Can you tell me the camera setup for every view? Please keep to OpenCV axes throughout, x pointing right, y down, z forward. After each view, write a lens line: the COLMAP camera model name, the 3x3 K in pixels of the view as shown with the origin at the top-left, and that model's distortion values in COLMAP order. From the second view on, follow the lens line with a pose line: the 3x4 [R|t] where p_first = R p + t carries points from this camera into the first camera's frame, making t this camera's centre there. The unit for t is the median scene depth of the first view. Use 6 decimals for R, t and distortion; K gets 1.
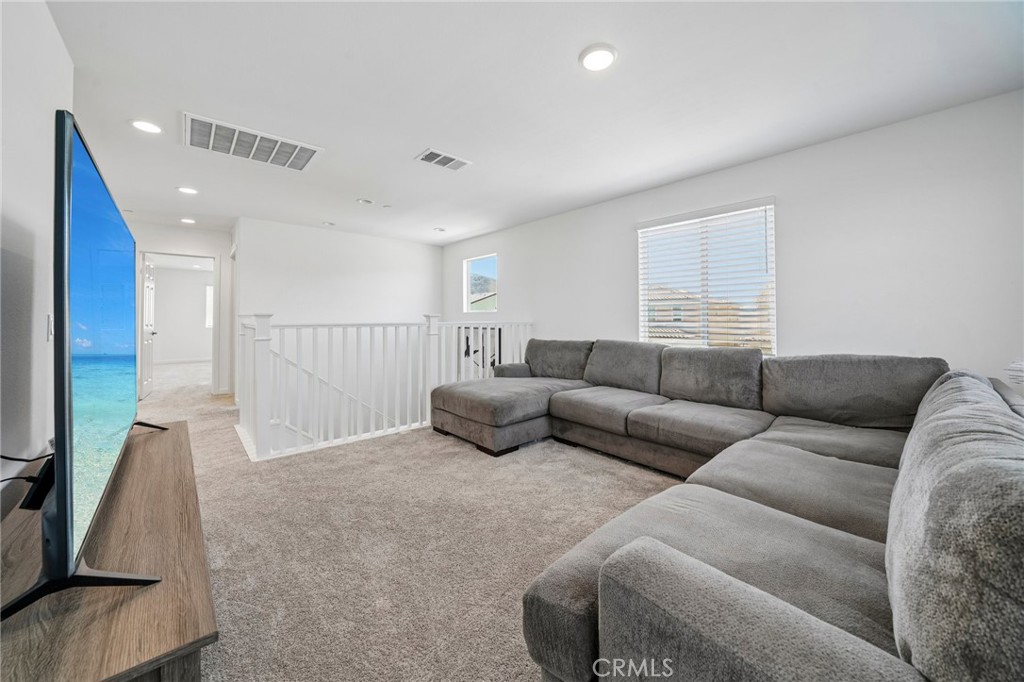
lens RADIAL K [[373.7, 0, 500.0], [0, 373.7, 315.8], [0, 0, 1]] dist [-0.020036, 0.001452]
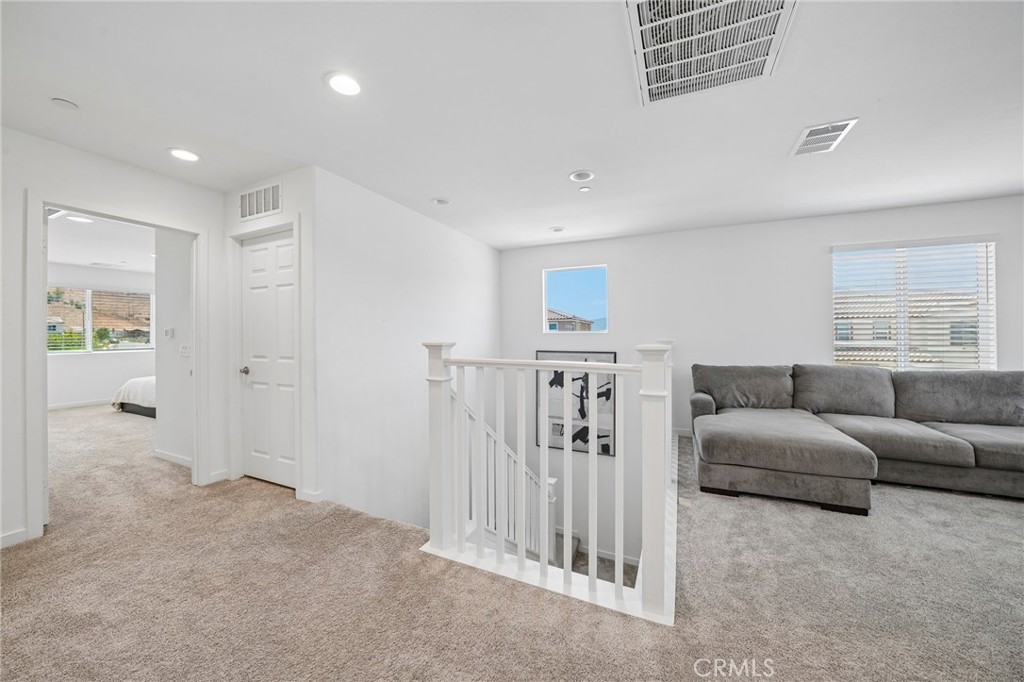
lens RADIAL K [[373.7, 0, 501.3], [0, 373.7, 330.2], [0, 0, 1]] dist [-0.020036, 0.001452]
pose [[0.914365, 0.003354, 0.404876, -1.043547], [-0.001972, 0.999991, -0.003831, -0.022760], [-0.404885, 0.002705, 0.914364, 0.576713]]
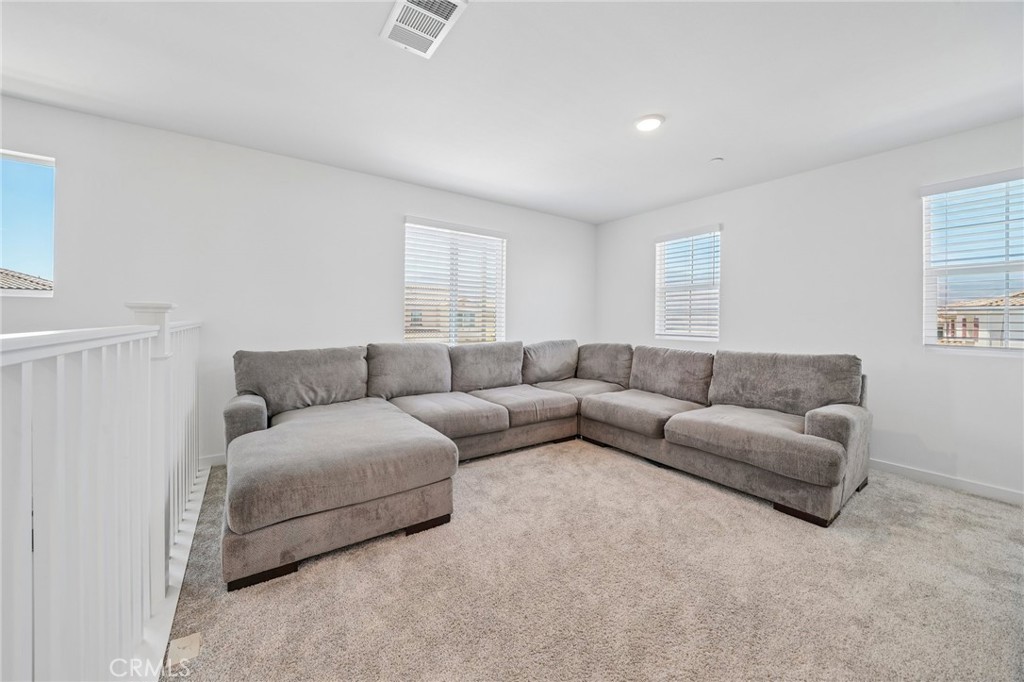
lens RADIAL K [[373.7, 0, 507.4], [0, 373.7, 319.1], [0, 0, 1]] dist [-0.020036, 0.001452]
pose [[0.100573, 0.007719, 0.994900, -0.659103], [-0.017210, 0.999834, -0.006017, 0.013223], [-0.994781, -0.016517, 0.100689, 0.811785]]
